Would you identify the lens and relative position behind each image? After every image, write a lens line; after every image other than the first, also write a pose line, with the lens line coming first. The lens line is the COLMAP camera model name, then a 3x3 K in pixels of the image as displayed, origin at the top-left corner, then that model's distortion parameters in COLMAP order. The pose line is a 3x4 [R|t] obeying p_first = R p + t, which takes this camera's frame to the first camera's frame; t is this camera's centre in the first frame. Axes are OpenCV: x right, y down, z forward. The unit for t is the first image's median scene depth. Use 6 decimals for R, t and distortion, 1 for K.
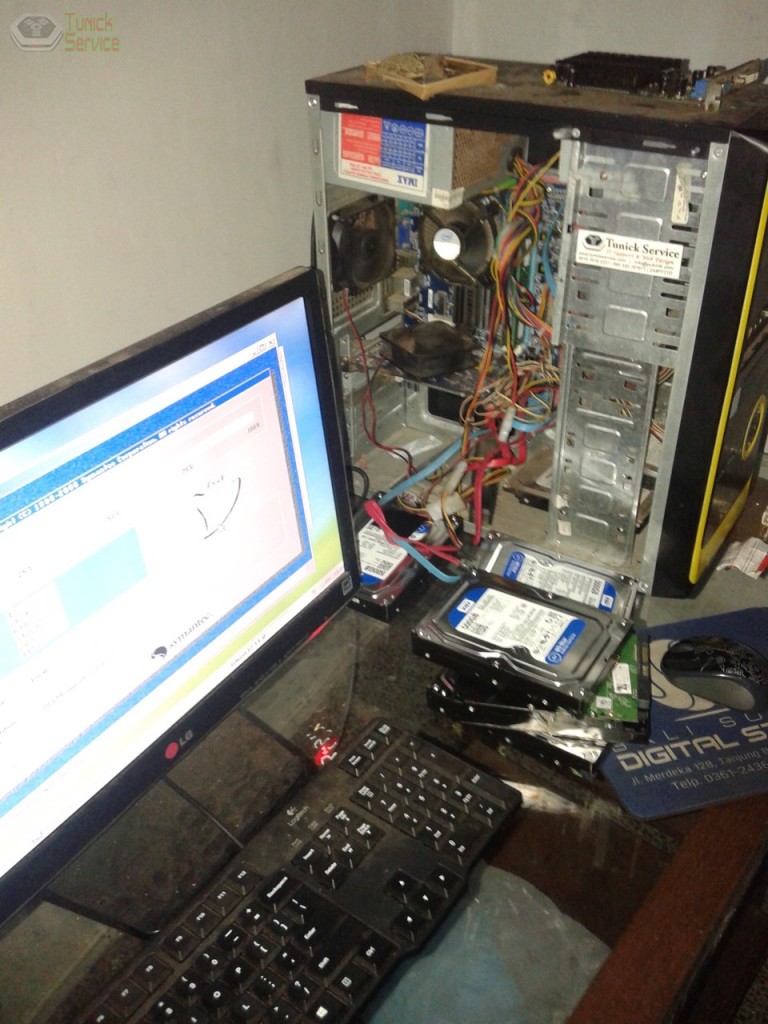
lens RADIAL K [[958.3, 0, 384.0], [0, 958.3, 512.0], [0, 0, 1]] dist [0.013357, 0.006216]
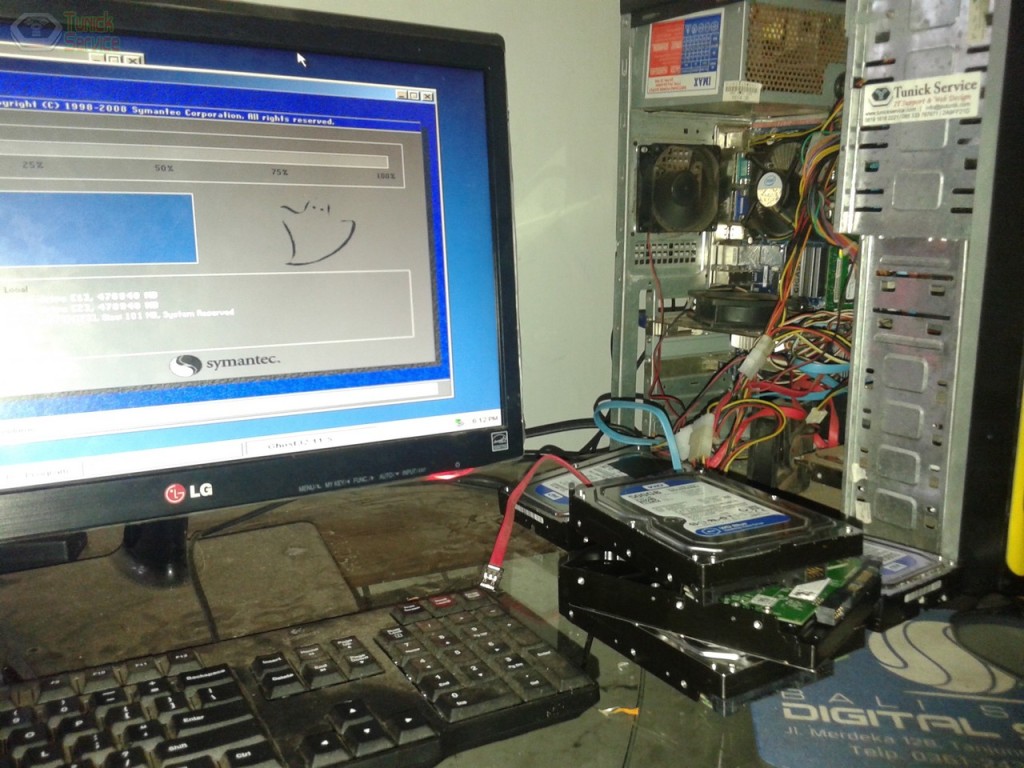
lens RADIAL K [[997.7, 0, 534.5], [0, 997.7, 384.0], [0, 0, 1]] dist [-0.002138, -0.003795]
pose [[0.912019, 0.097889, -0.398296, 0.320799], [-0.243489, 0.910682, -0.333725, 0.308714], [0.330053, 0.401344, 0.854394, 0.279597]]
